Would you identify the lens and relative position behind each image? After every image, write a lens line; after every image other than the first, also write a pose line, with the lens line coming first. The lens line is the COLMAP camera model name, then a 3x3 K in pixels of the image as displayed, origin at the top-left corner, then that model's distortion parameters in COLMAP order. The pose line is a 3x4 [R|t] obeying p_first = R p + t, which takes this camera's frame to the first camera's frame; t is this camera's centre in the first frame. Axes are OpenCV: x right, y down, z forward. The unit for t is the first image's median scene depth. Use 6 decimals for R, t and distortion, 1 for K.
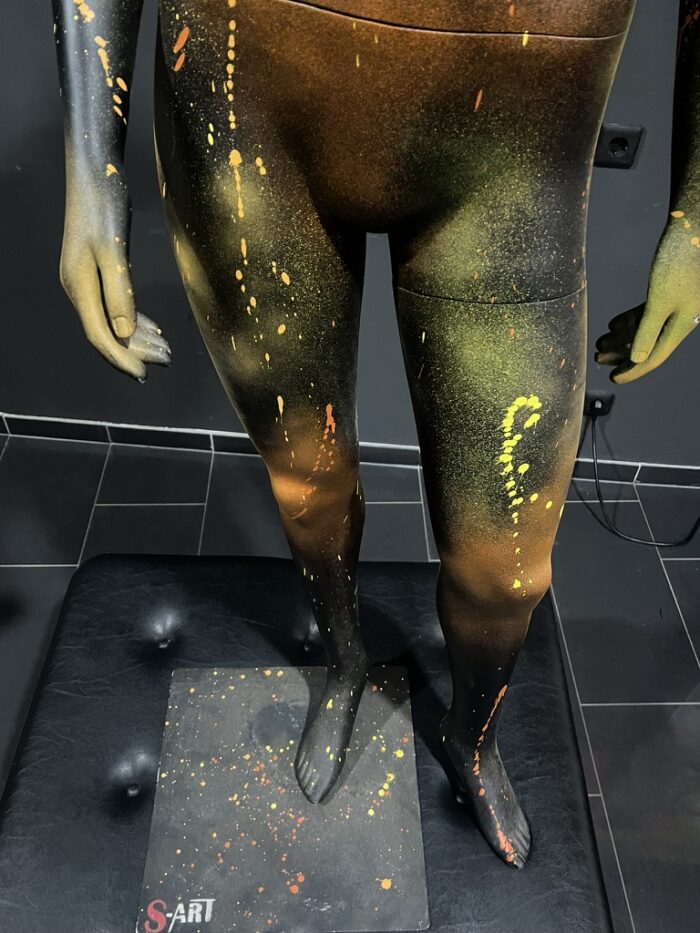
lens RADIAL K [[798.2, 0, 365.3], [0, 798.2, 466.0], [0, 0, 1]] dist [0.065128, -0.090521]
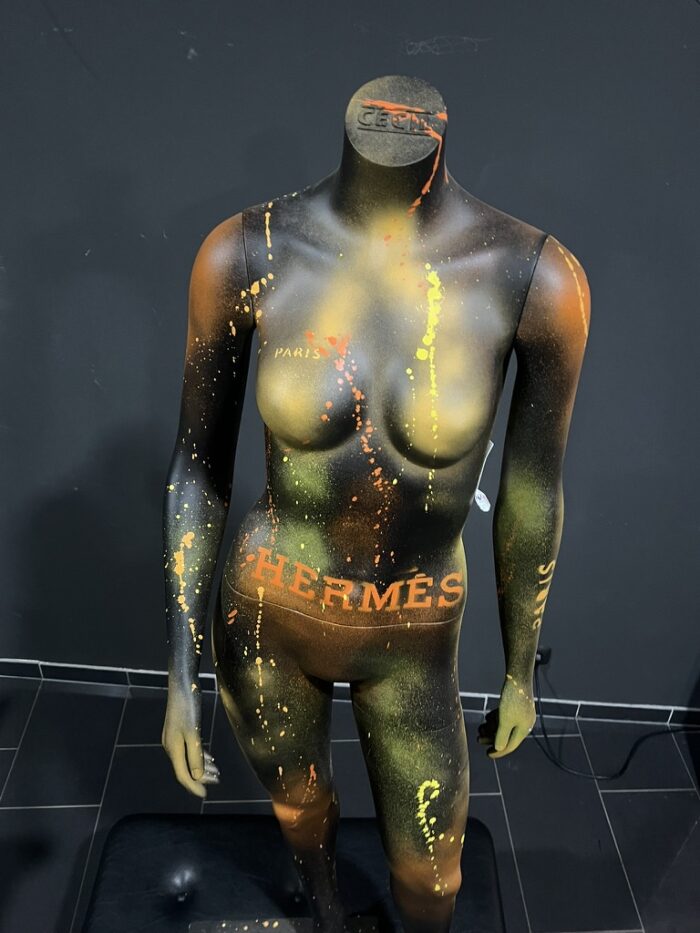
lens RADIAL K [[798.2, 0, 365.3], [0, 798.2, 466.0], [0, 0, 1]] dist [0.065128, -0.090521]
pose [[0.999859, -0.011949, 0.011817, 0.052490], [0.013976, 0.981718, -0.189825, -0.392495], [-0.009333, 0.189964, 0.981747, -0.722271]]
